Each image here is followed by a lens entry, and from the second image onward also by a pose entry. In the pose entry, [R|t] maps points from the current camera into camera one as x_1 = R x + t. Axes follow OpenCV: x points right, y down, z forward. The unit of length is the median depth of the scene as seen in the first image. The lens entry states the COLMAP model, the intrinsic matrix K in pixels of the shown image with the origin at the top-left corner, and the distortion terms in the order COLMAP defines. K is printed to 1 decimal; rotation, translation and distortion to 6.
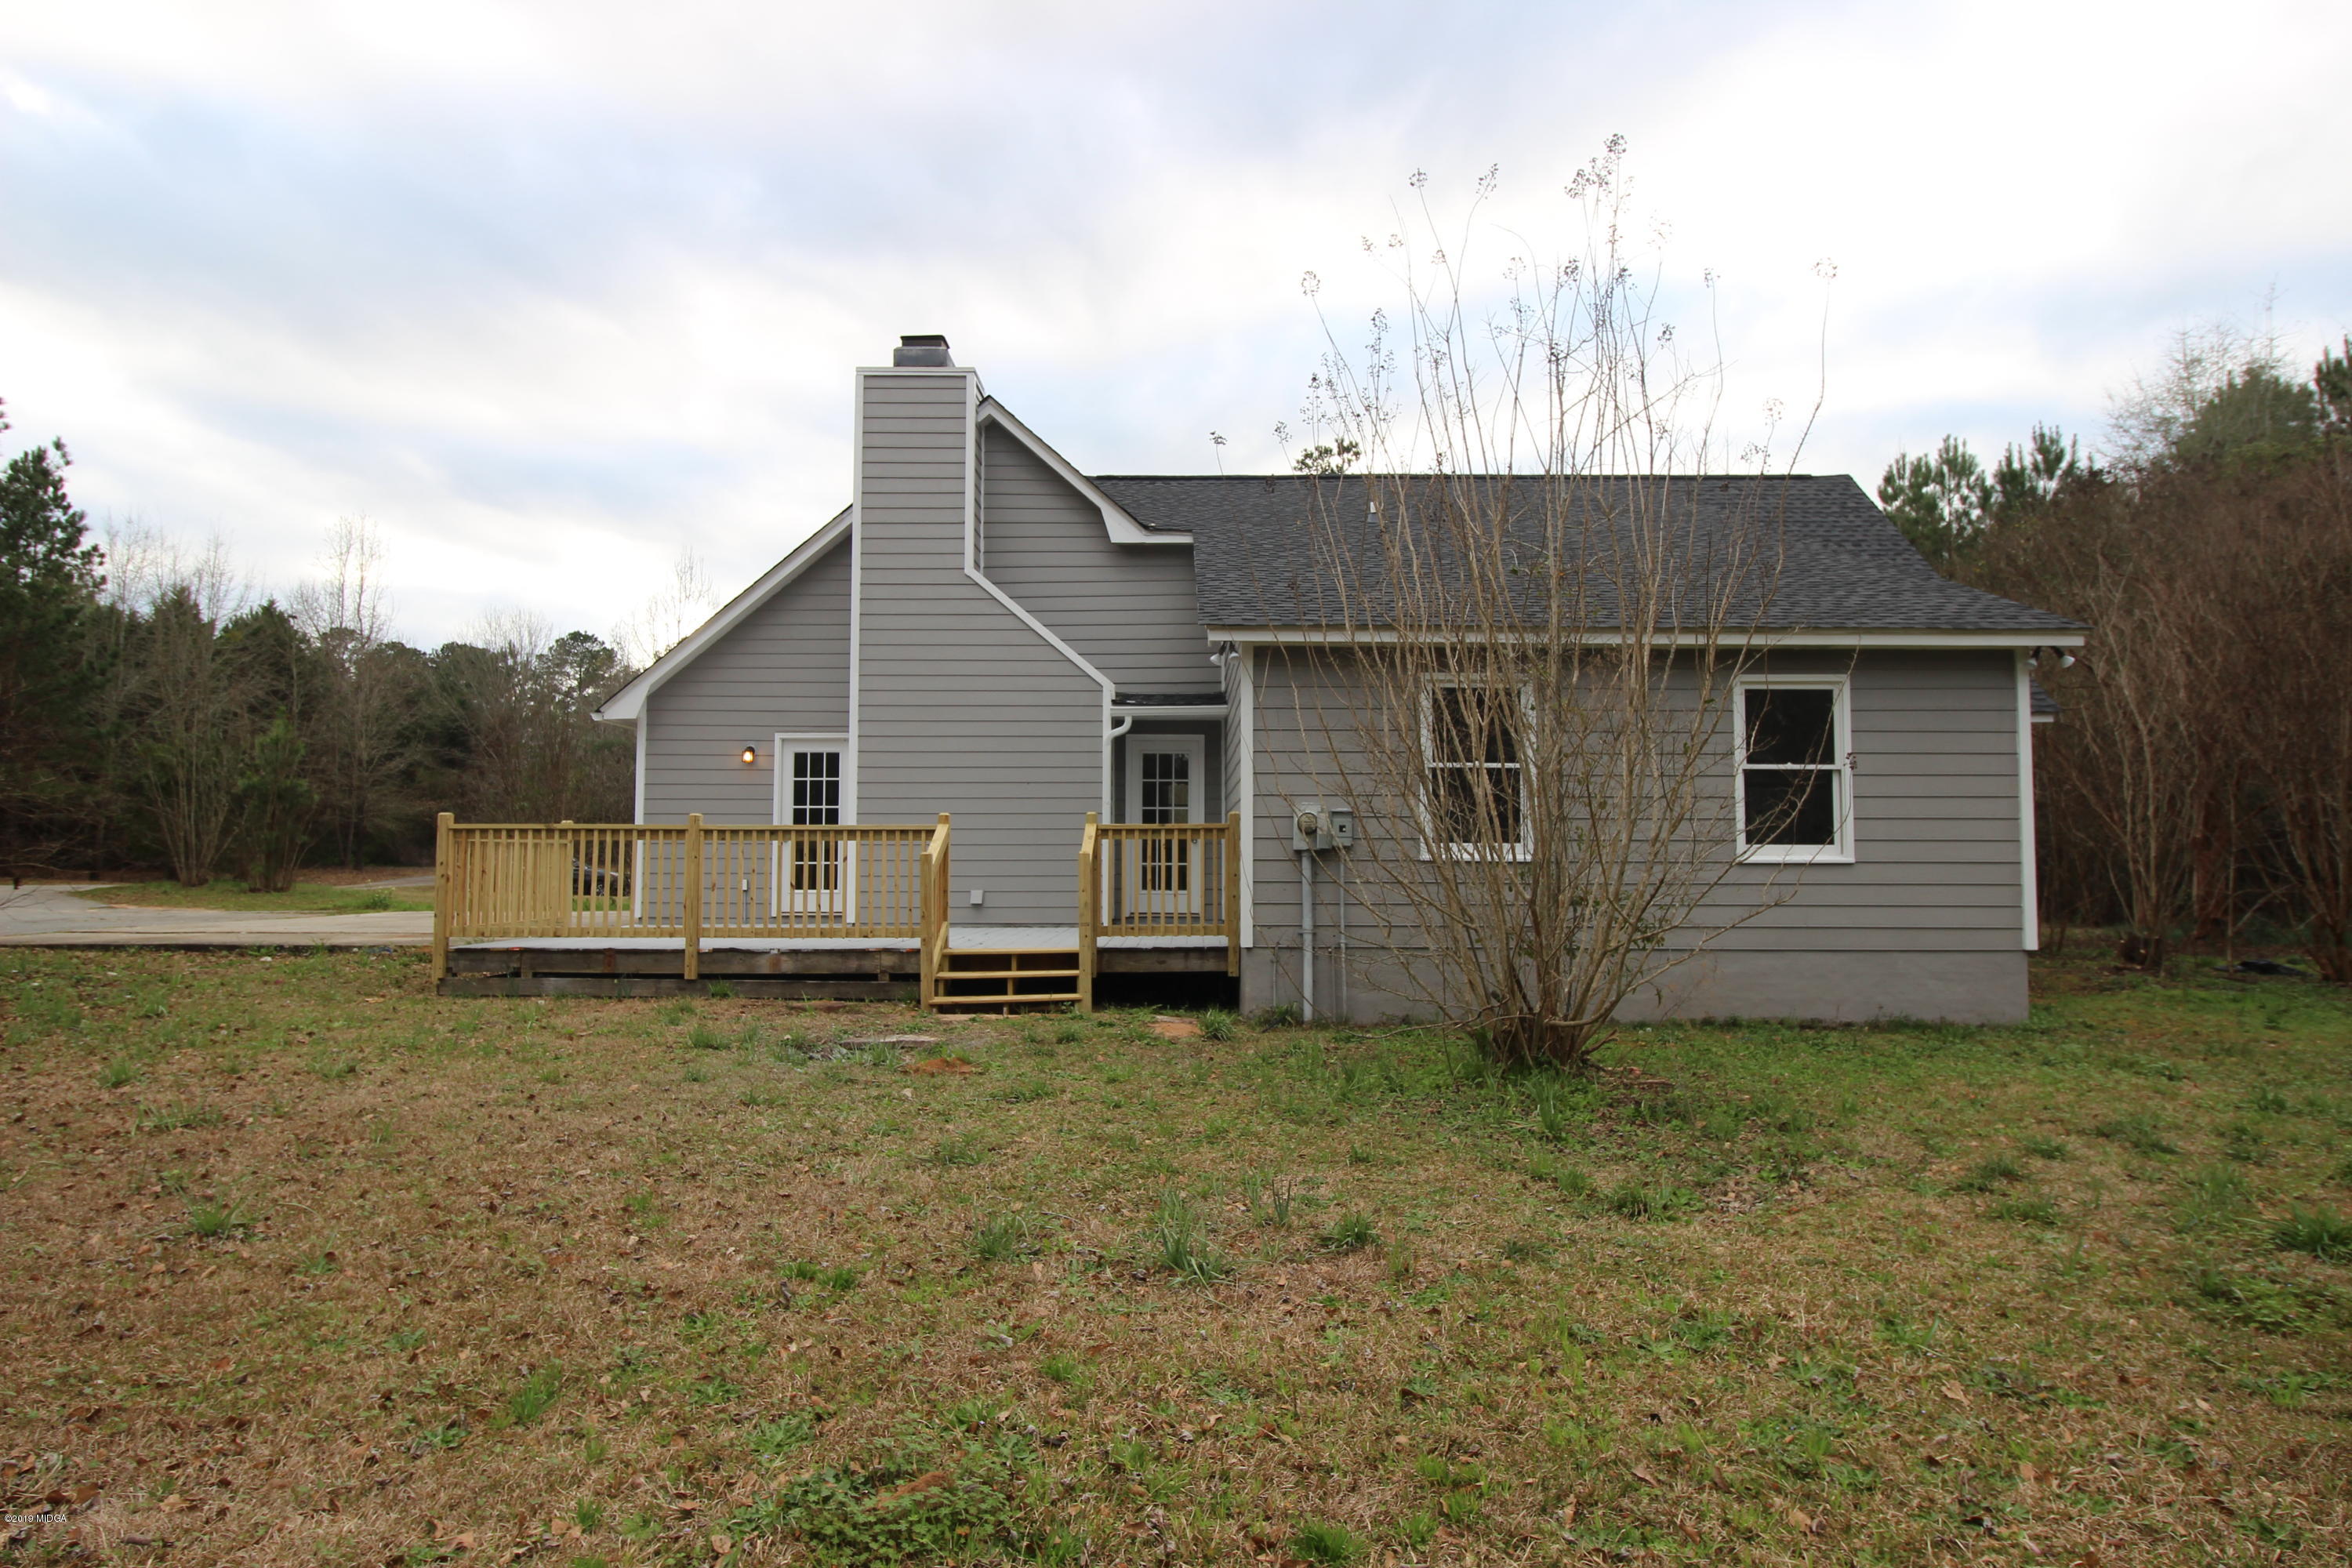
lens RADIAL K [[1469.5, 0, 1176.0], [0, 1469.5, 784.0], [0, 0, 1]] dist [0.001750, -0.001905]
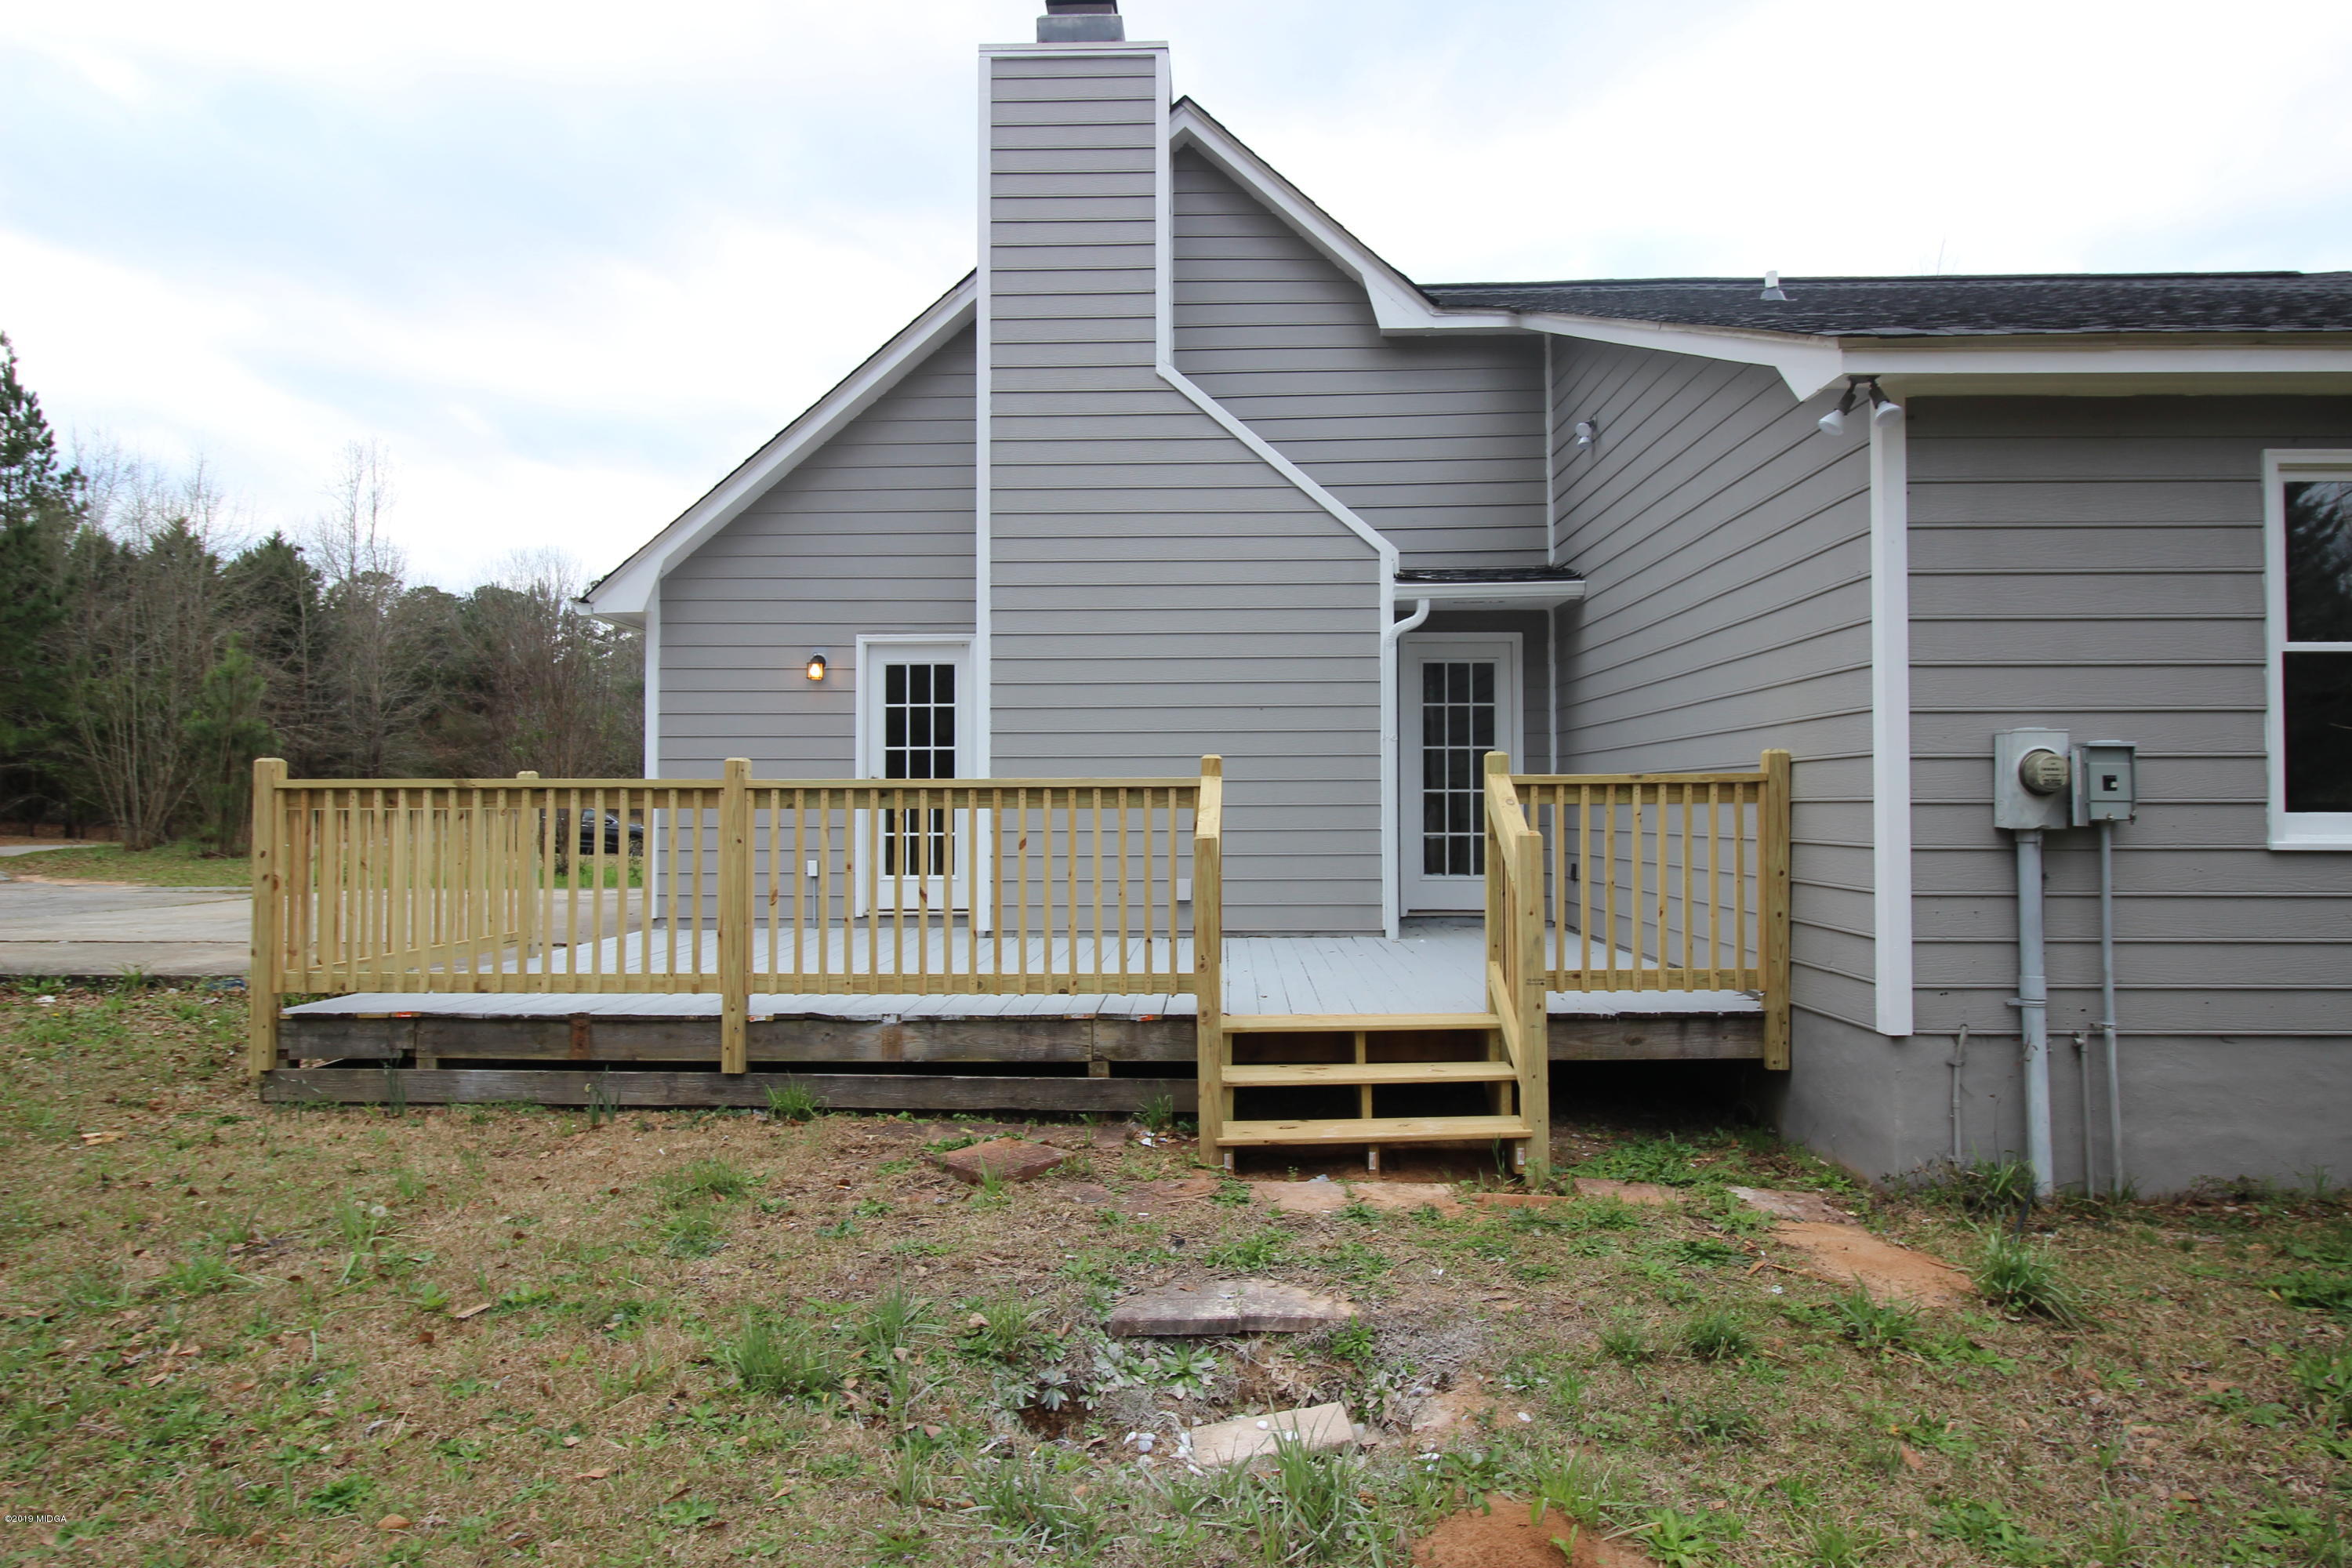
lens RADIAL K [[1473.2, 0, 1176.0], [0, 1473.2, 784.0], [0, 0, 1]] dist [-0.002739, 0.002008]
pose [[0.999661, -0.003585, -0.025800, -0.119377], [0.004527, 0.999322, 0.036547, 0.008388], [0.025652, -0.036652, 0.998999, 0.364017]]
